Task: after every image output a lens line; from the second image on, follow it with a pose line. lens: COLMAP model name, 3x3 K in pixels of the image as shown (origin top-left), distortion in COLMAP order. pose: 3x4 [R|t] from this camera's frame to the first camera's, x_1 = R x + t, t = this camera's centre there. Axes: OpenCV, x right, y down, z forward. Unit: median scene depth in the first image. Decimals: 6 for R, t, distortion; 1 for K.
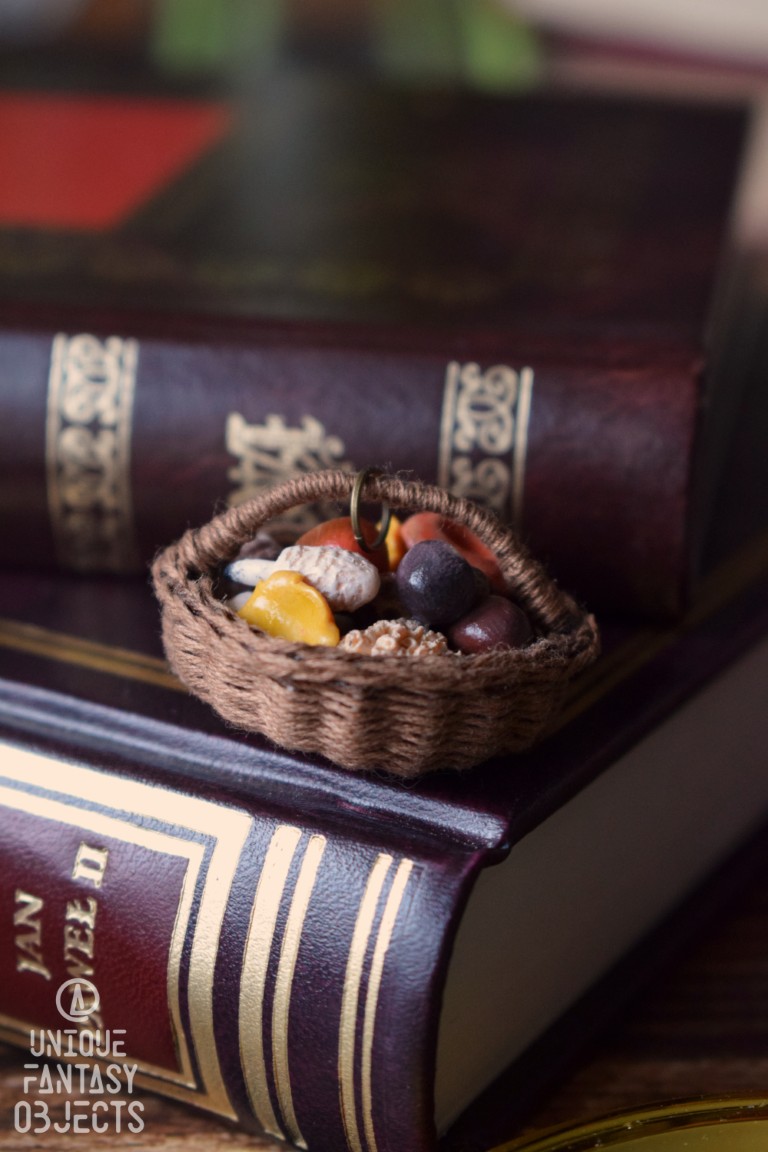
lens RADIAL K [[2588.8, 0, 382.7], [0, 2588.8, 571.3], [0, 0, 1]] dist [0.318728, 0.000000]
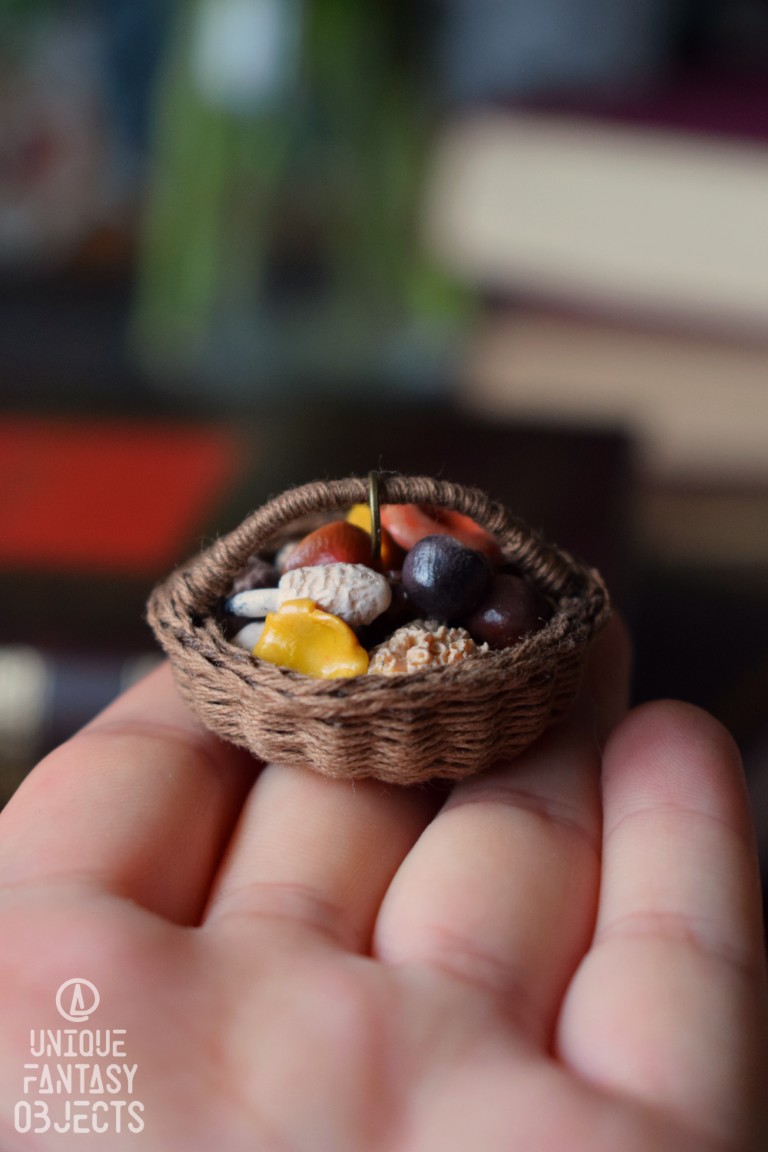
lens RADIAL K [[2588.8, 0, 393.3], [0, 2588.8, 567.1], [0, 0, 1]] dist [0.318728, 0.000000]
pose [[0.971205, -0.210319, 0.111926, -0.108606], [0.198391, 0.974058, 0.108868, -0.111465], [-0.131920, -0.083528, 0.987735, 0.035057]]
